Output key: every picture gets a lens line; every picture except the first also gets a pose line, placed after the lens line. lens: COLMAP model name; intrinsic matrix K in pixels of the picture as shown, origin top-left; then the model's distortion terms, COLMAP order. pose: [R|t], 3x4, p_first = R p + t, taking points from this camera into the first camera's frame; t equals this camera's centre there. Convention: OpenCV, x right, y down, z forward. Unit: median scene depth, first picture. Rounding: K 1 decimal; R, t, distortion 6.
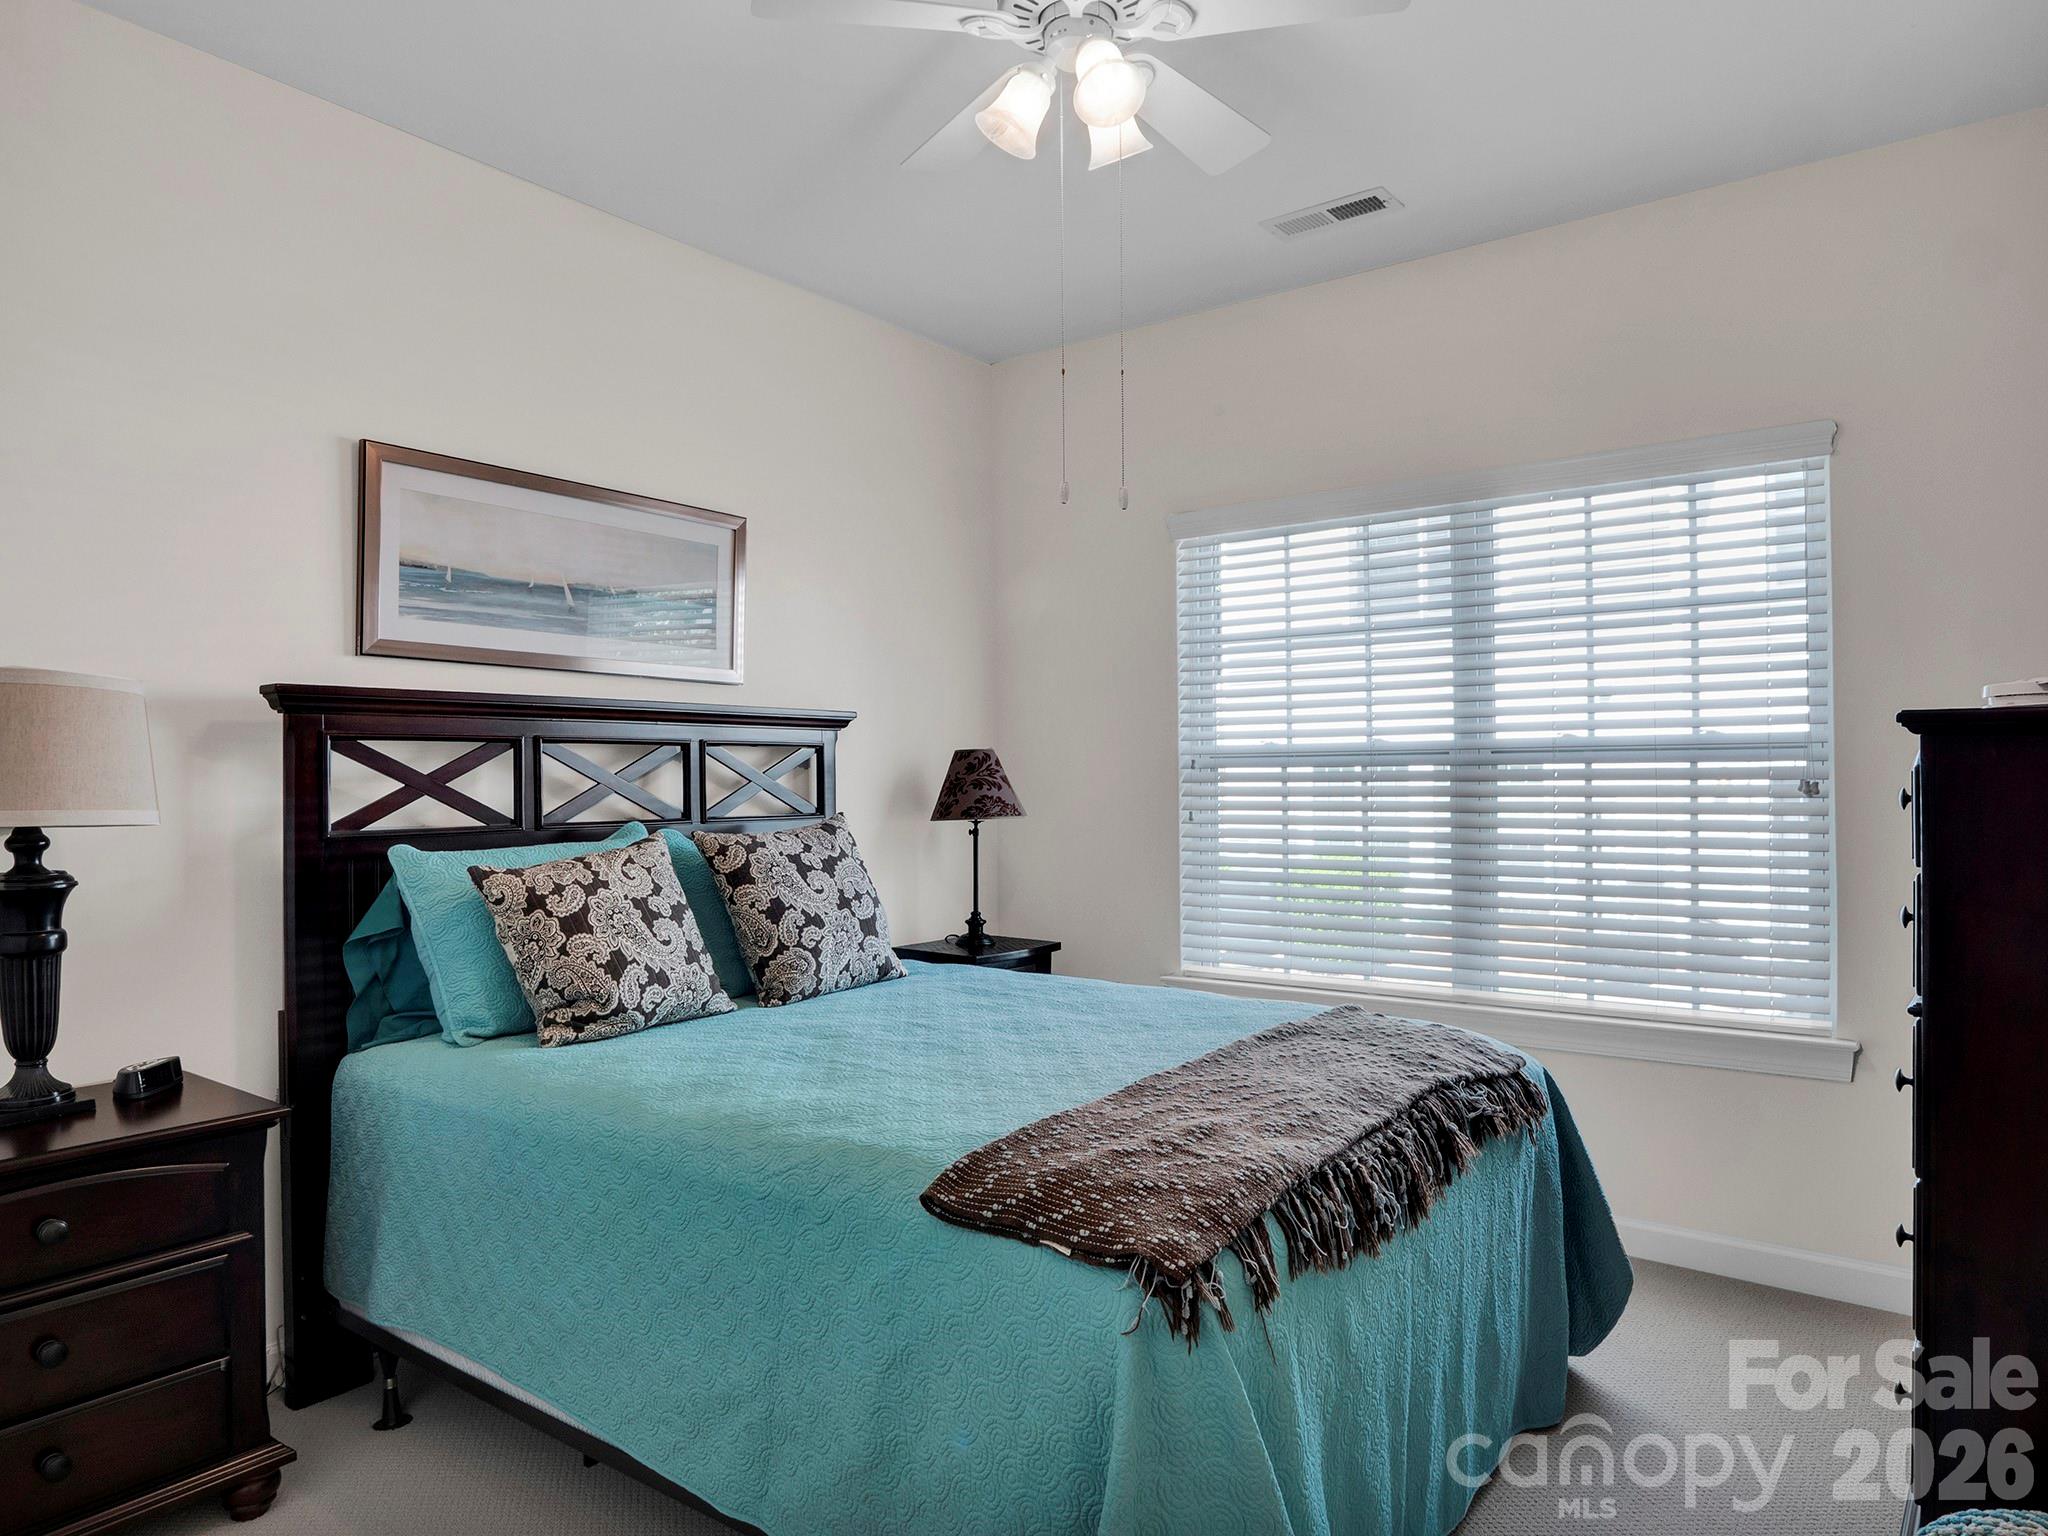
lens RADIAL K [[1323.9, 0, 1024.0], [0, 1323.9, 768.0], [0, 0, 1]] dist [-0.018679, 0.002725]
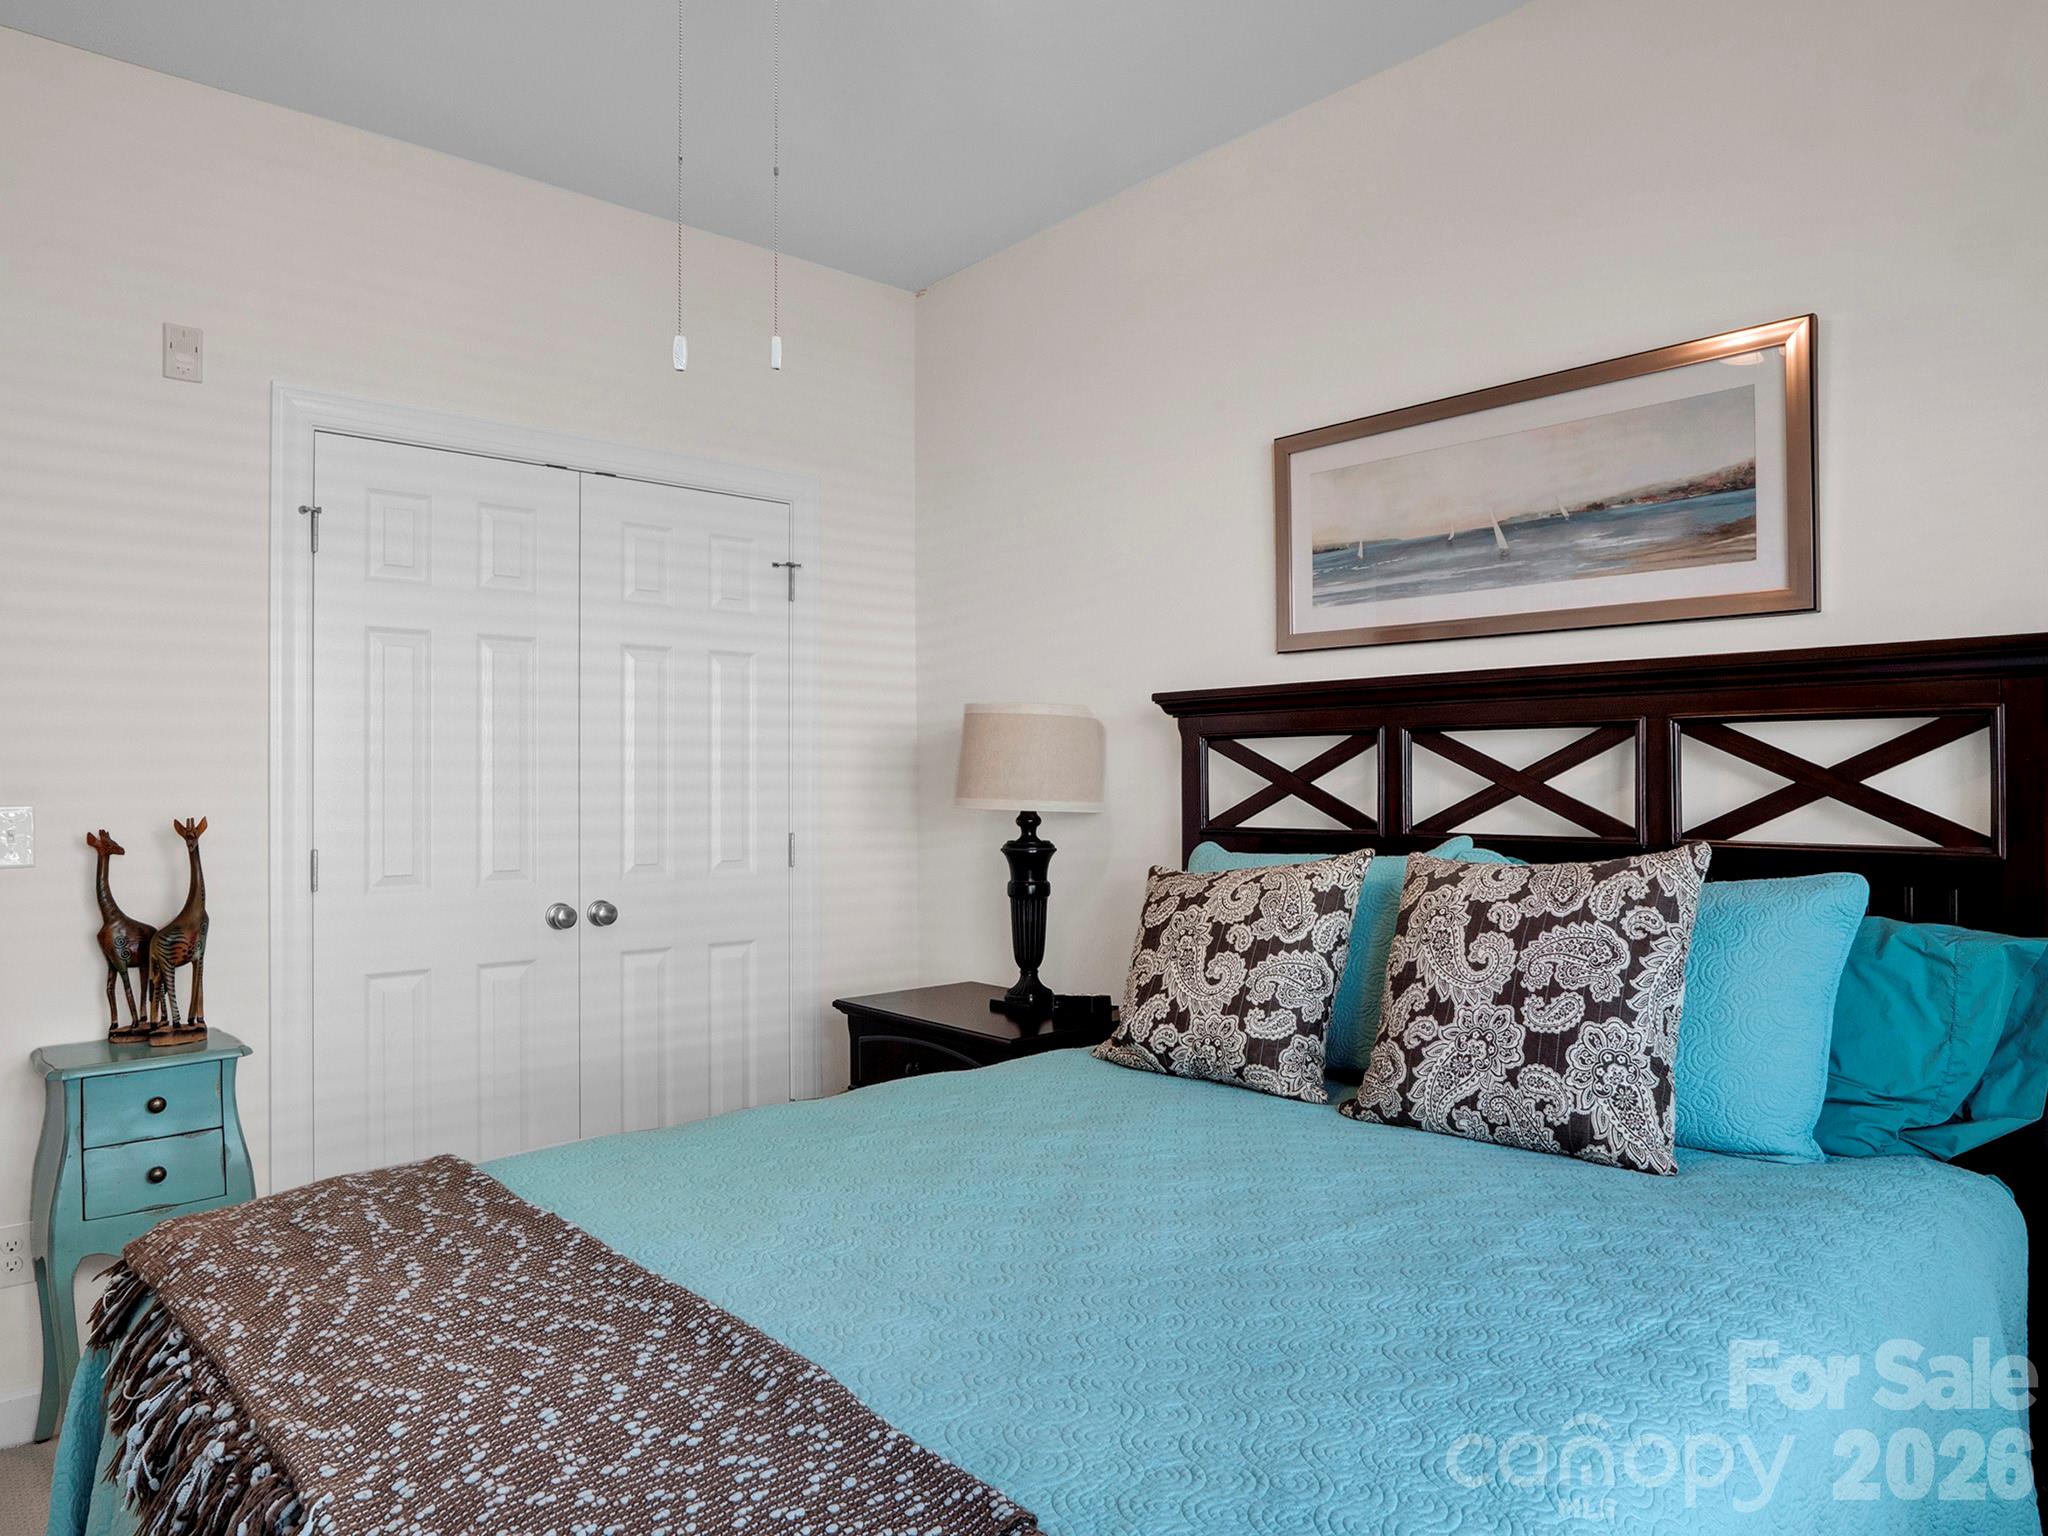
lens RADIAL K [[1323.9, 0, 1024.0], [0, 1323.9, 768.0], [0, 0, 1]] dist [-0.018679, 0.002725]
pose [[-0.207976, 0.000119, -0.978134, 0.477519], [0.010497, 0.999943, -0.002111, 0.001843], [0.978078, -0.010707, -0.207965, 0.924333]]
